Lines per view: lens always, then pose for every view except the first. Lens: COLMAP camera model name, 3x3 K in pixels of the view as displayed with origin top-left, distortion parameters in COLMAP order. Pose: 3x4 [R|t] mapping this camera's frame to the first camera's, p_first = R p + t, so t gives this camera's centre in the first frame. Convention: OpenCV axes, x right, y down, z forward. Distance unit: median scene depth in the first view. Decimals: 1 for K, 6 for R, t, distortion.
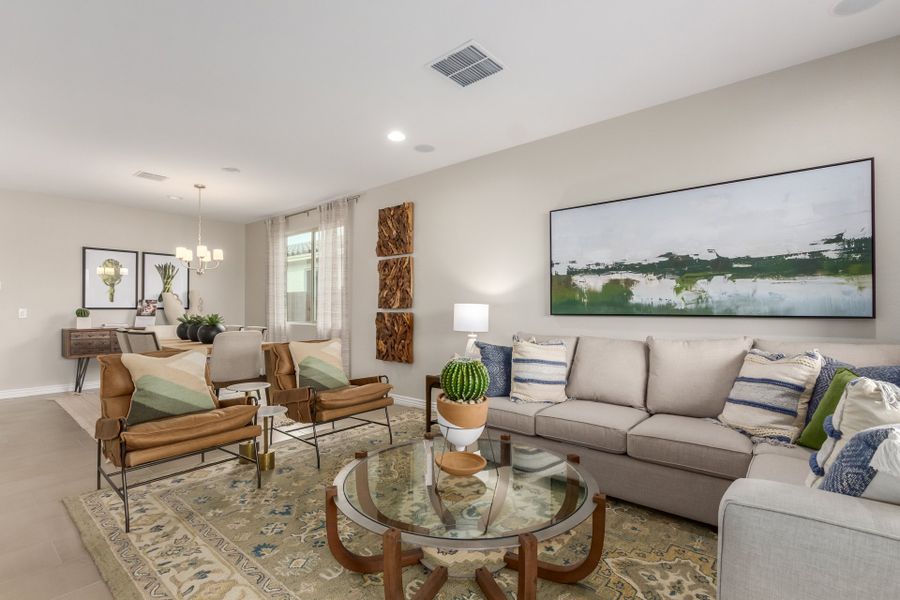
lens RADIAL K [[421.1, 0, 458.3], [0, 421.1, 304.5], [0, 0, 1]] dist [0.001520, -0.000054]
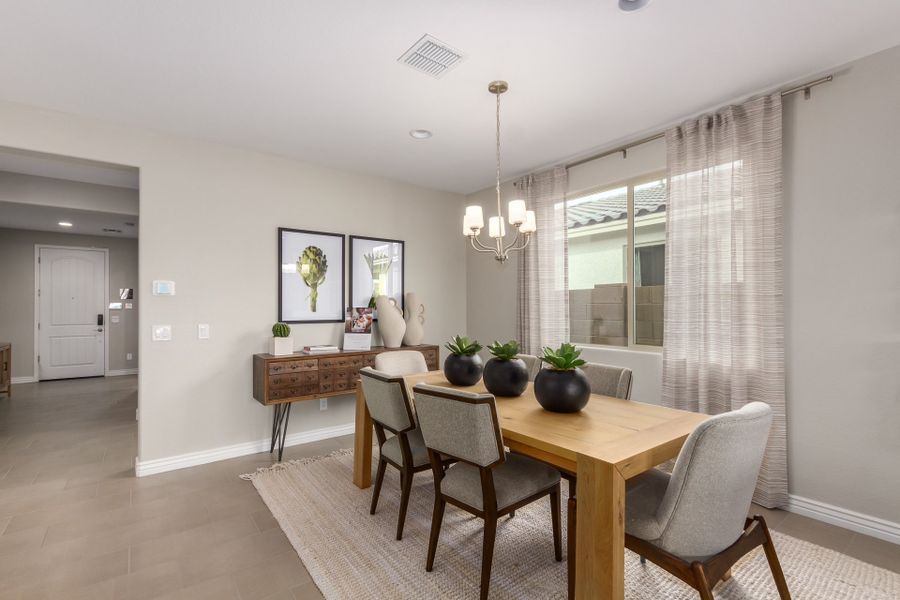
lens RADIAL K [[413.8, 0, 453.2], [0, 413.8, 303.9], [0, 0, 1]] dist [0.012132, -0.000390]
pose [[0.973923, -0.004224, -0.226838, -0.815309], [0.004268, 0.999991, -0.000300, -0.029545], [0.226837, -0.000676, 0.973933, 0.738965]]
